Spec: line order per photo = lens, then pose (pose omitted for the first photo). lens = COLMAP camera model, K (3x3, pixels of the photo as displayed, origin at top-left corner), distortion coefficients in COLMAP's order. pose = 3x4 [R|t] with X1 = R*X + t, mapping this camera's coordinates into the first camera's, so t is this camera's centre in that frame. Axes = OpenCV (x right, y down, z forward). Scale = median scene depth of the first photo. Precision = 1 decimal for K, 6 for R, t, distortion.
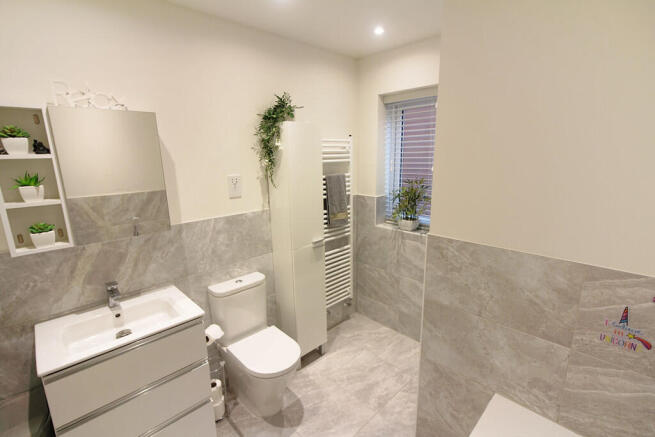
lens RADIAL K [[301.2, 0, 327.5], [0, 301.2, 218.5], [0, 0, 1]] dist [0.000499, 0.000075]
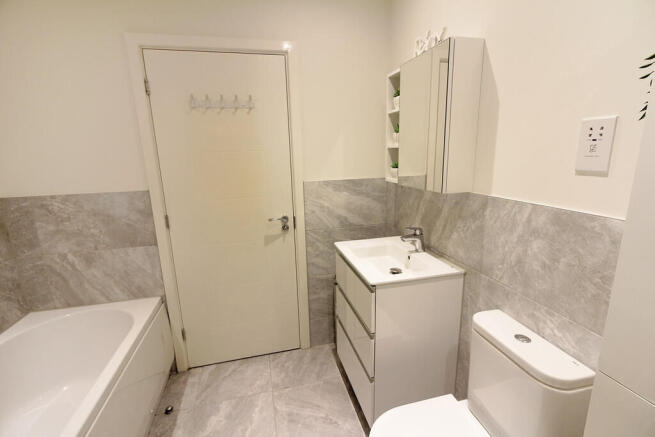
lens RADIAL K [[301.2, 0, 327.5], [0, 301.2, 218.5], [0, 0, 1]] dist [0.000499, 0.000075]
pose [[-0.508275, 0.211264, -0.834880, 0.276054], [-0.157943, 0.930133, 0.331523, -0.102541], [0.846588, 0.300368, -0.439395, 0.997146]]
